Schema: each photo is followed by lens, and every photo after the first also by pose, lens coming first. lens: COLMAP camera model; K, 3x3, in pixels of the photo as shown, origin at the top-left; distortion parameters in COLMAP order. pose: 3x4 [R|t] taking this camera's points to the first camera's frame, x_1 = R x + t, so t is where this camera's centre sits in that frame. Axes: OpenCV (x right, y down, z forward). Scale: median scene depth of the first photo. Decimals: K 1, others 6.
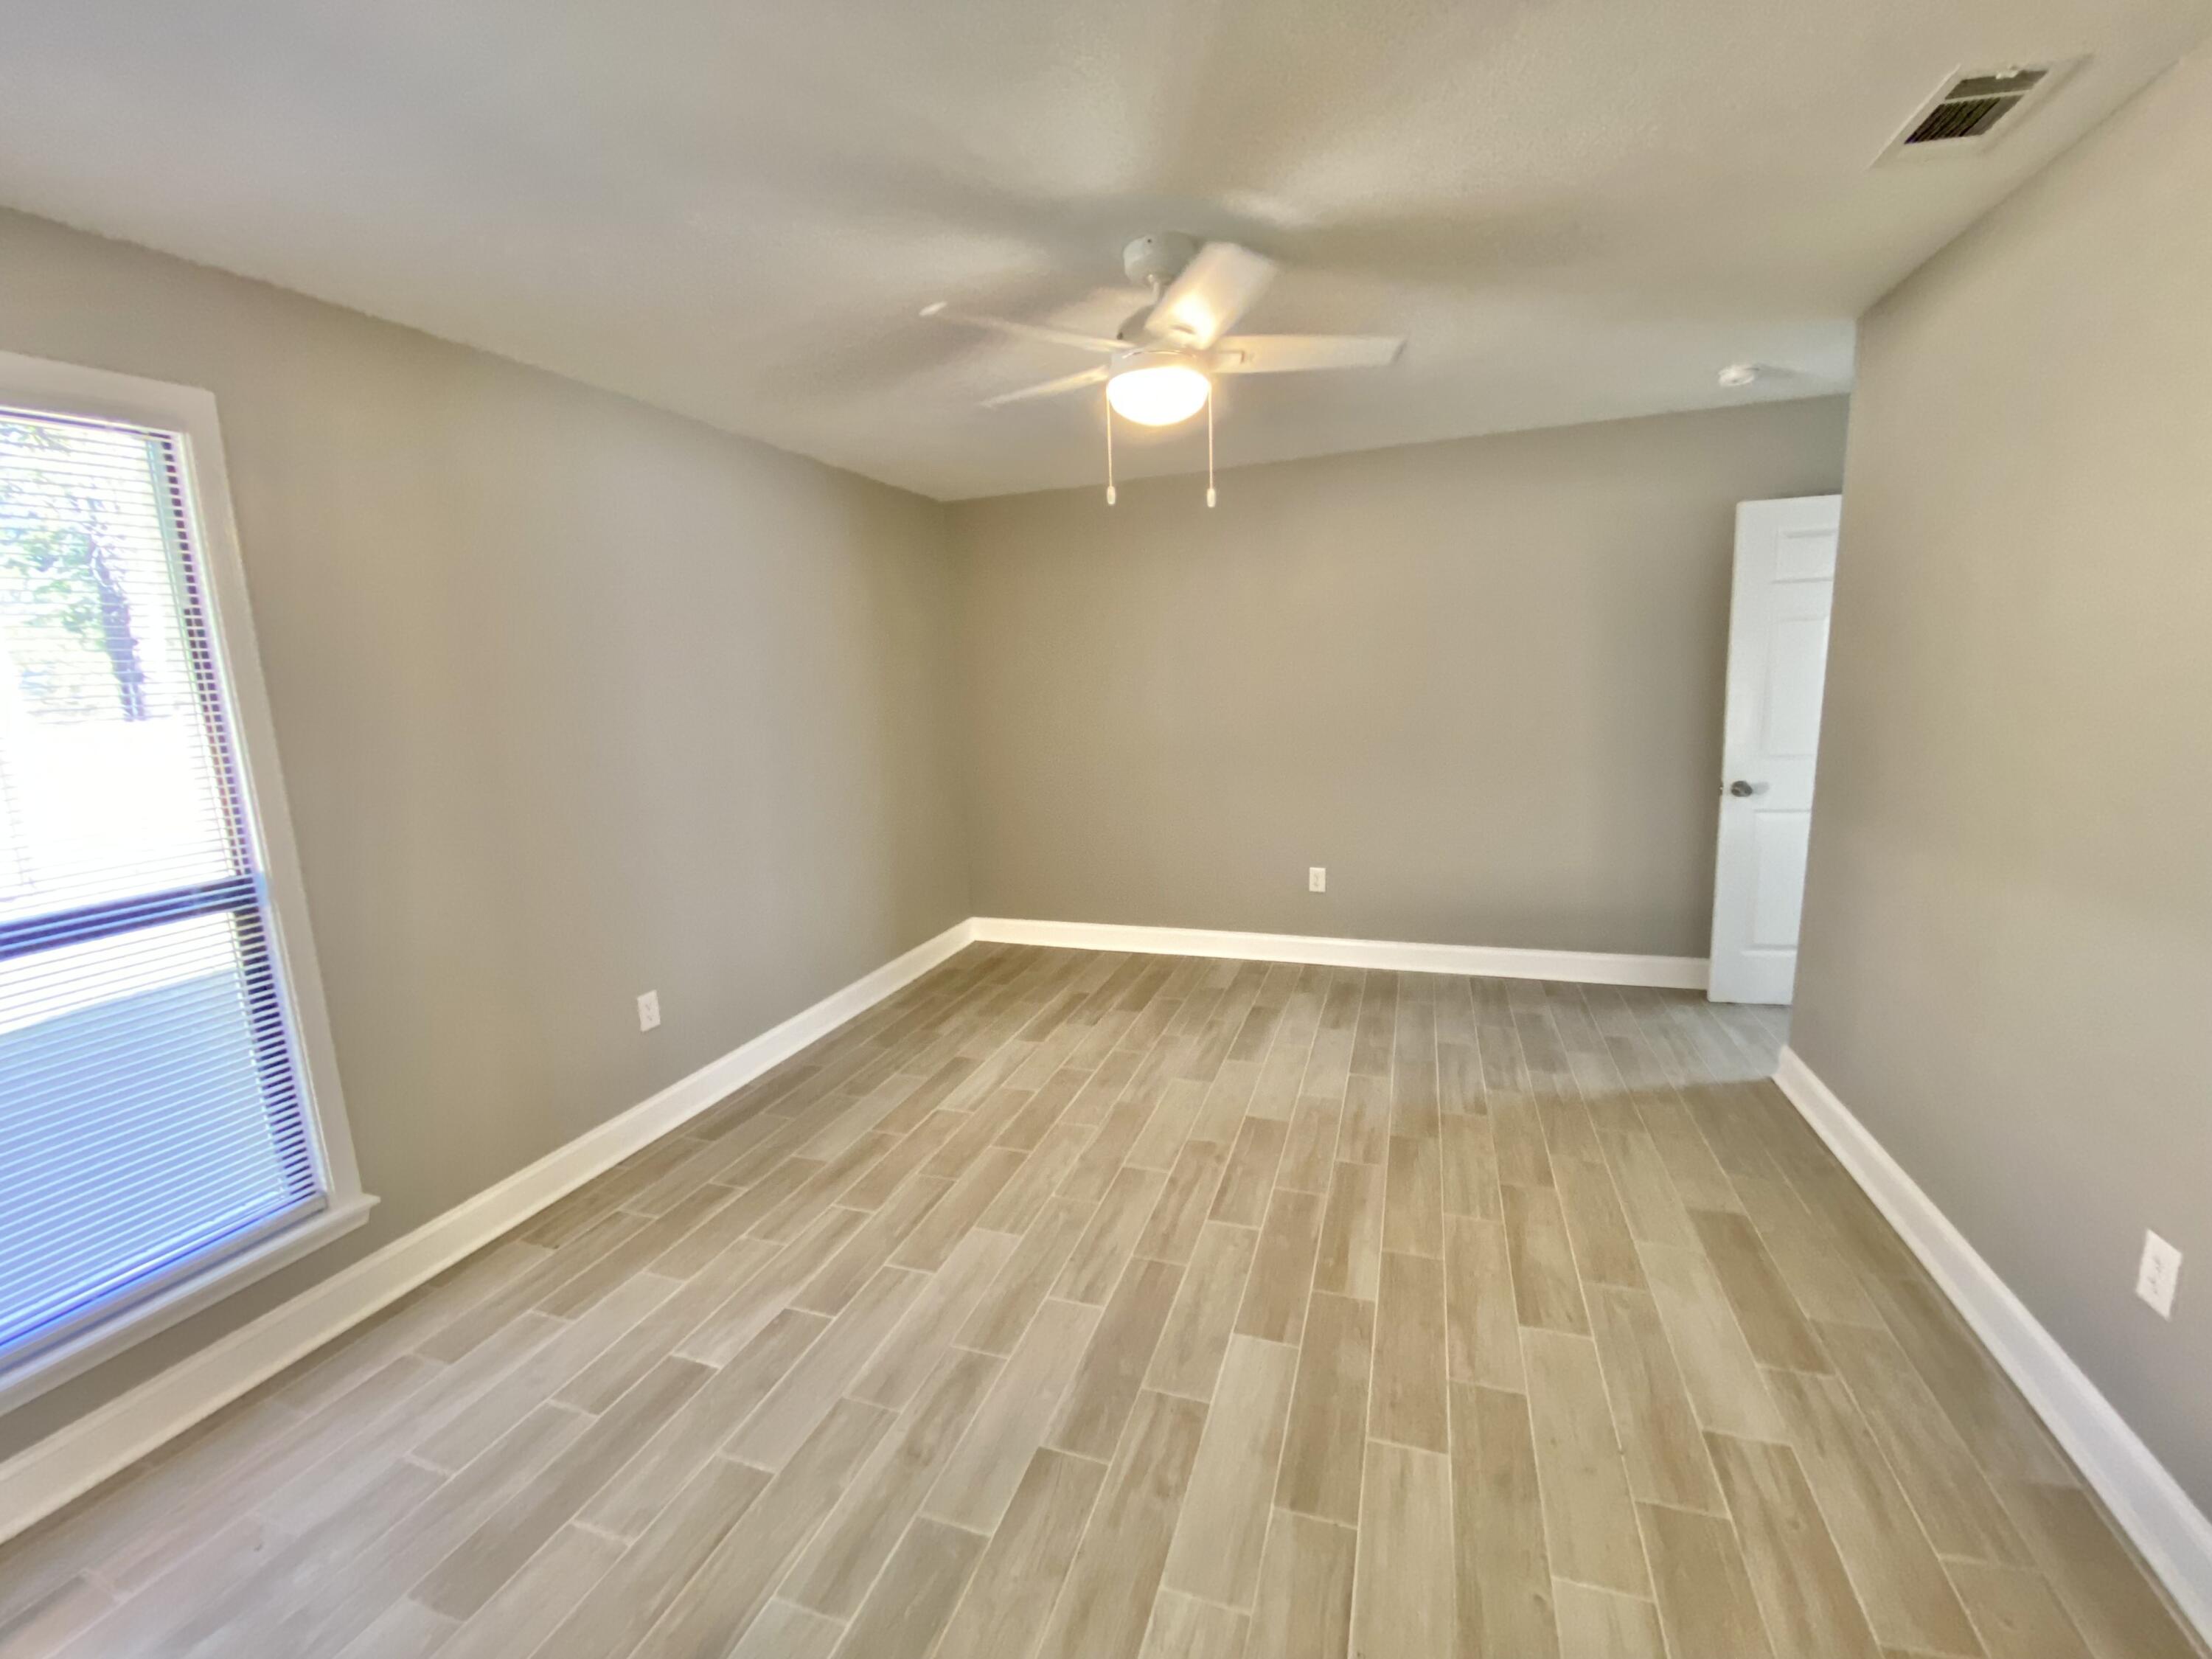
lens RADIAL K [[910.5, 0, 1106.0], [0, 910.5, 829.5], [0, 0, 1]] dist [-0.001671, -0.019623]
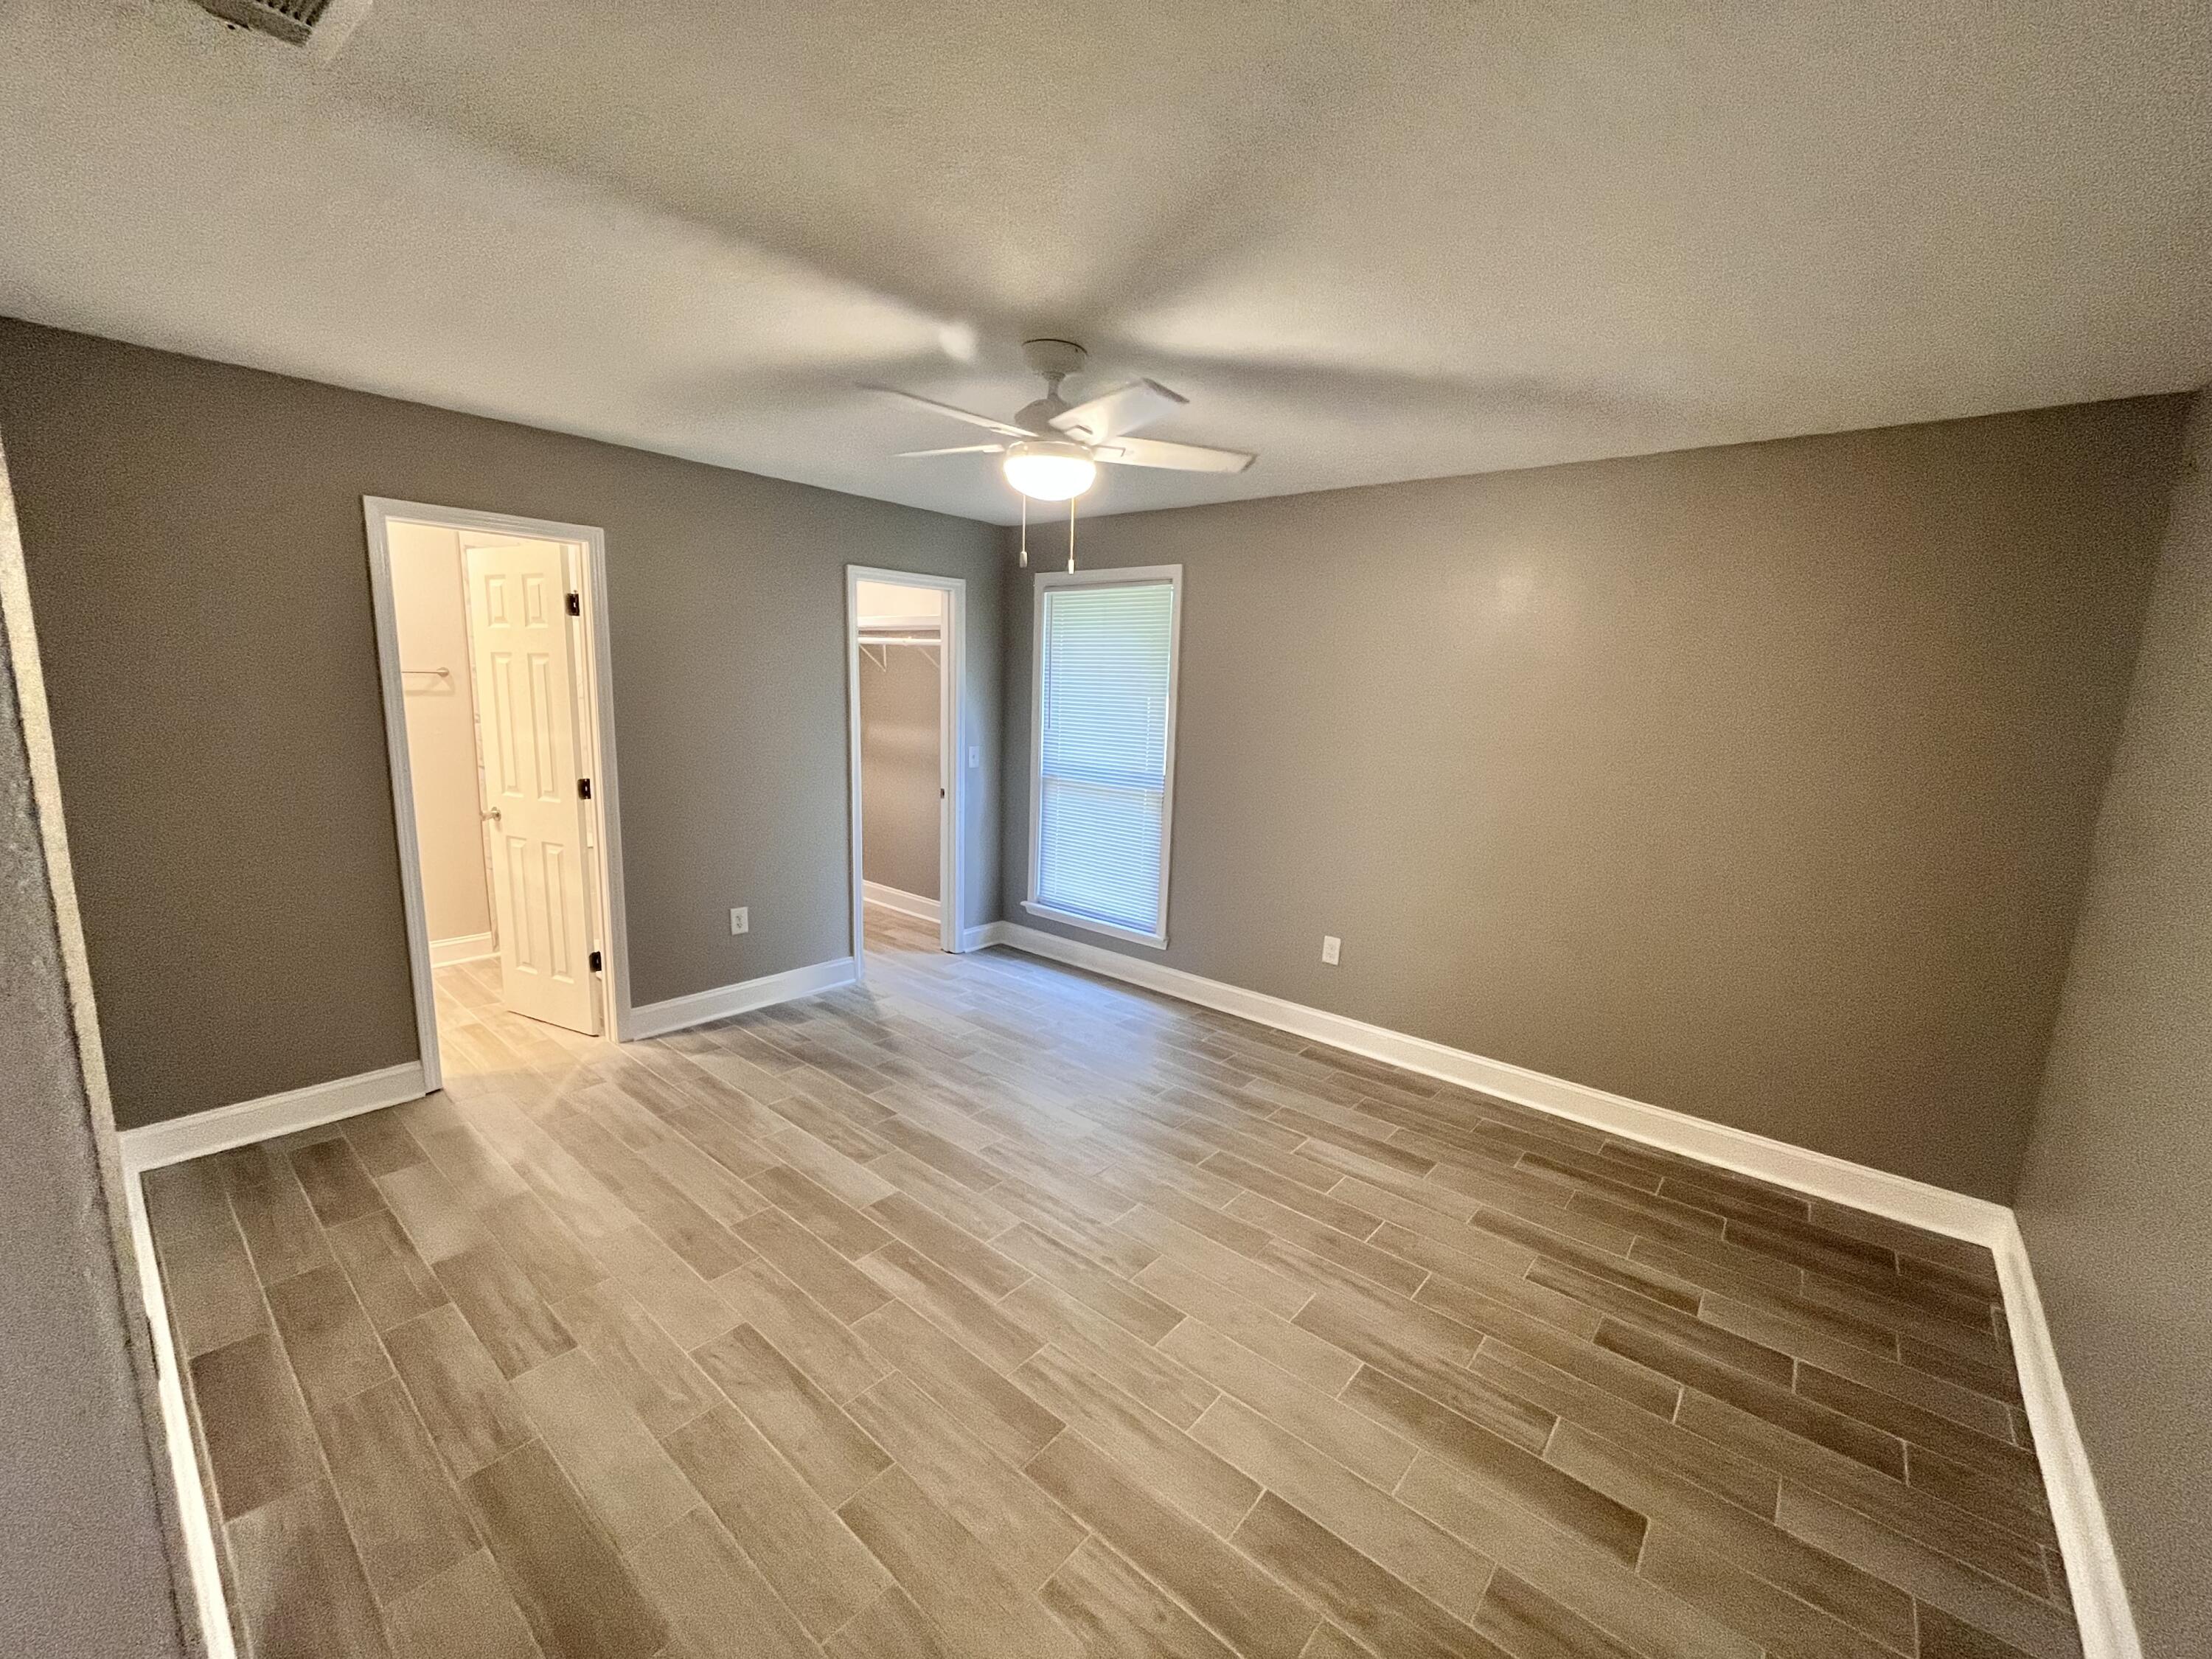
lens RADIAL K [[906.1, 0, 1100.5], [0, 906.1, 828.1], [0, 0, 1]] dist [0.030866, -0.019181]
pose [[-0.372048, 0.190606, -0.908433, 0.940833], [-0.169196, 0.948366, 0.268279, -0.318779], [0.912663, 0.253516, -0.320588, 1.255176]]
